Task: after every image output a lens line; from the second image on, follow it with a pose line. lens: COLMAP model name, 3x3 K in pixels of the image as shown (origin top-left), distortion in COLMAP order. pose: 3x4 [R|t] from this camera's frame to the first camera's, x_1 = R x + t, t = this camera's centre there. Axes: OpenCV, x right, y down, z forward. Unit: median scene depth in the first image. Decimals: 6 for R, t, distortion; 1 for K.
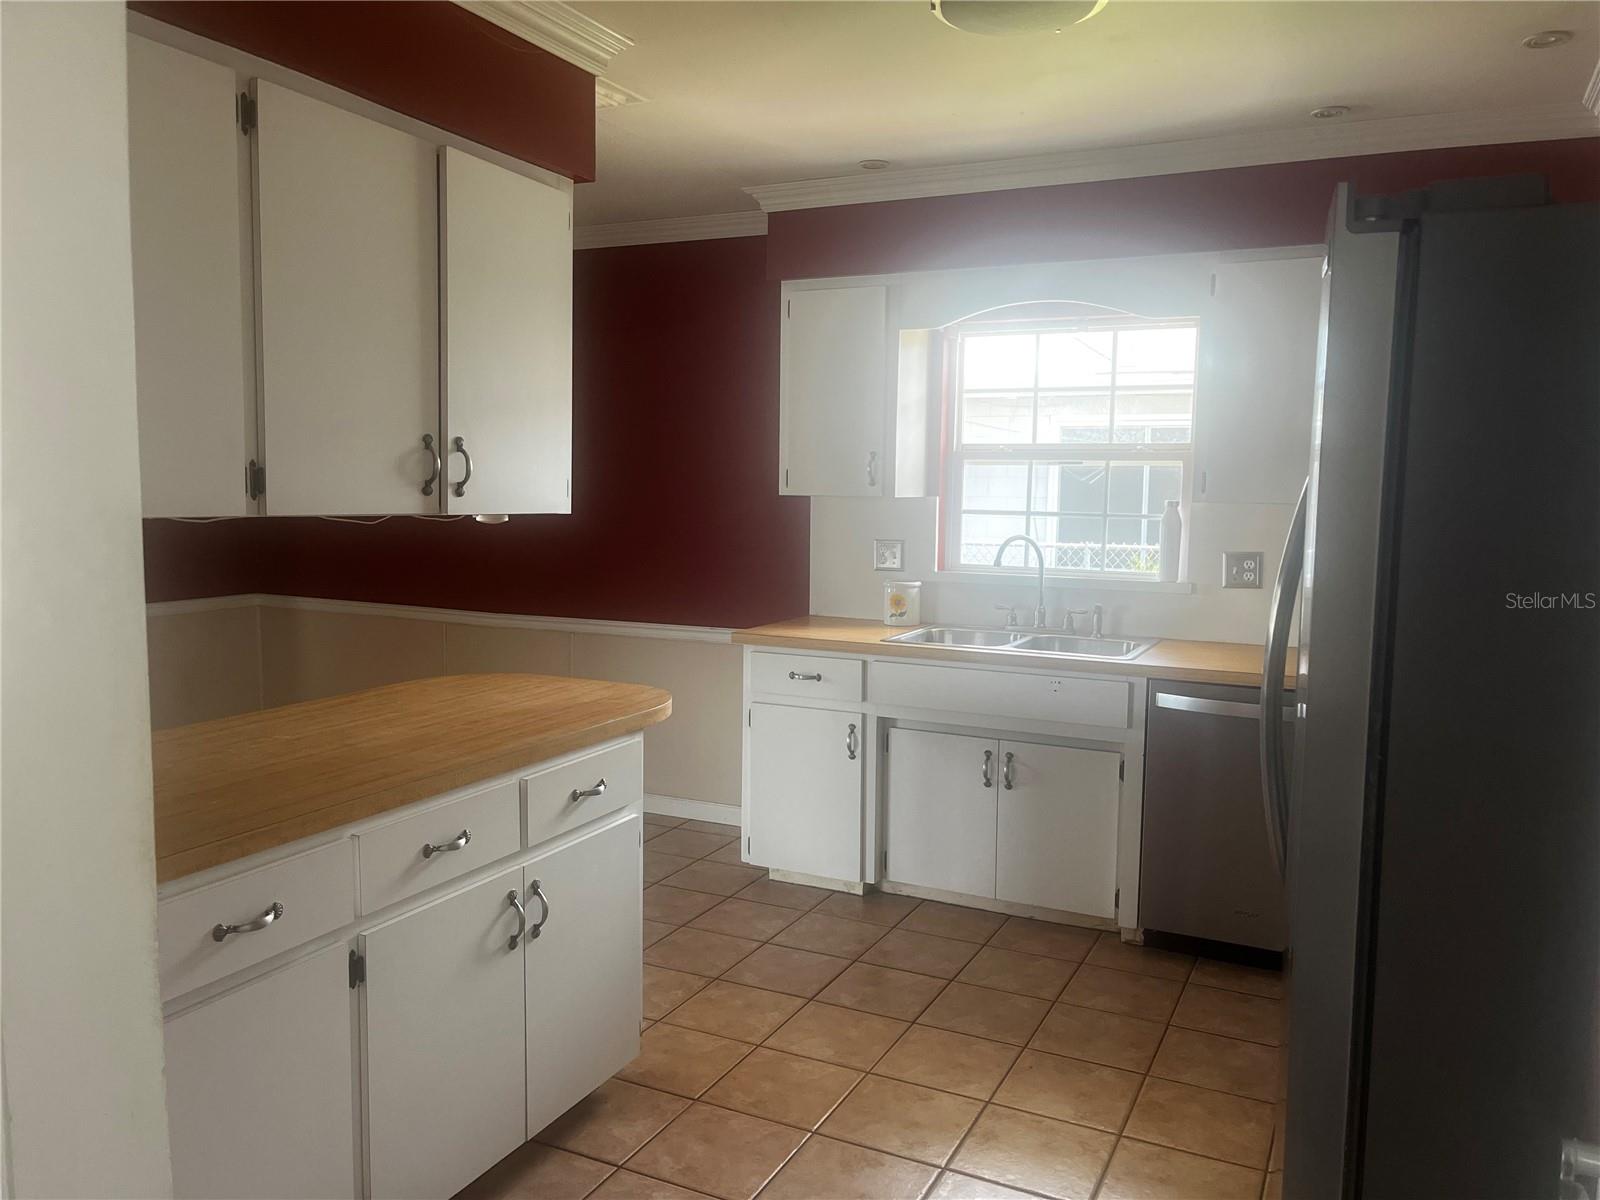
lens RADIAL K [[1226.7, 0, 800.0], [0, 1226.7, 600.0], [0, 0, 1]] dist [0.052813, -0.058481]
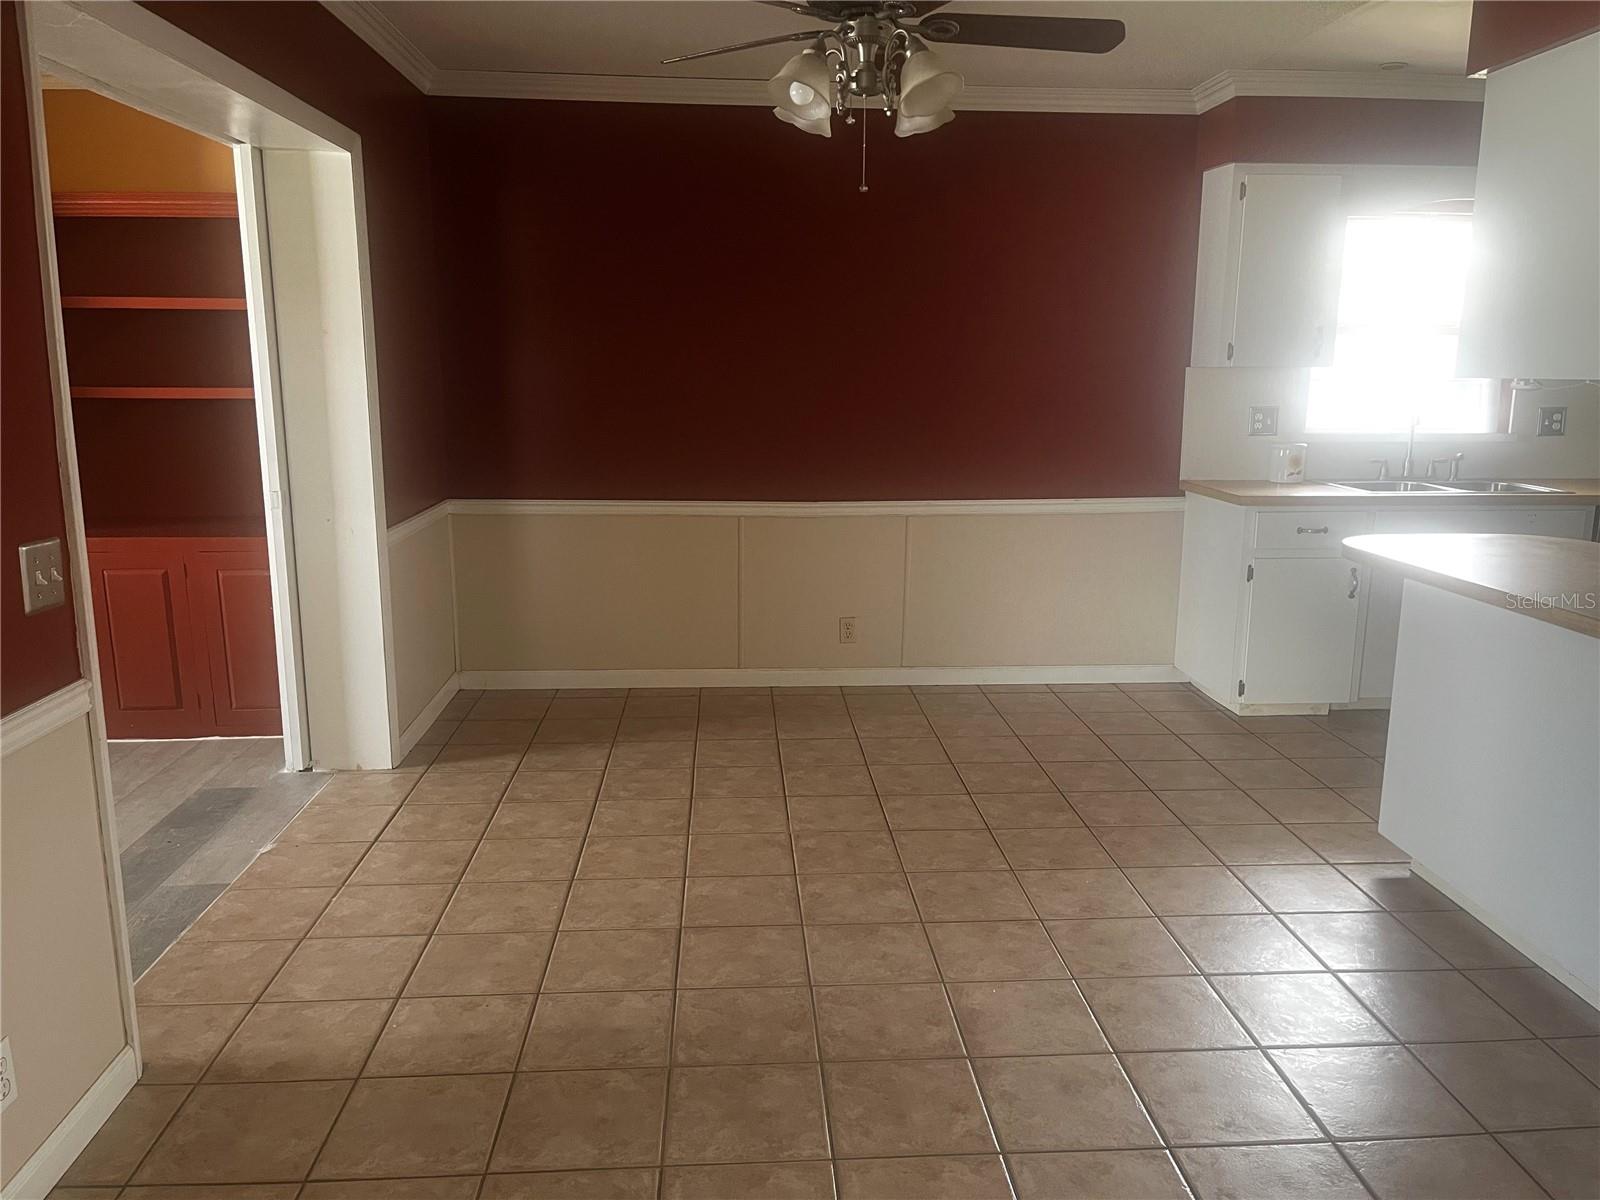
lens RADIAL K [[1226.7, 0, 800.0], [0, 1226.7, 600.0], [0, 0, 1]] dist [0.052813, -0.058481]
pose [[0.858699, -0.105778, 0.501445, -0.908111], [0.054374, 0.991749, 0.116094, -0.029561], [-0.509588, -0.072424, 0.857365, 0.244910]]
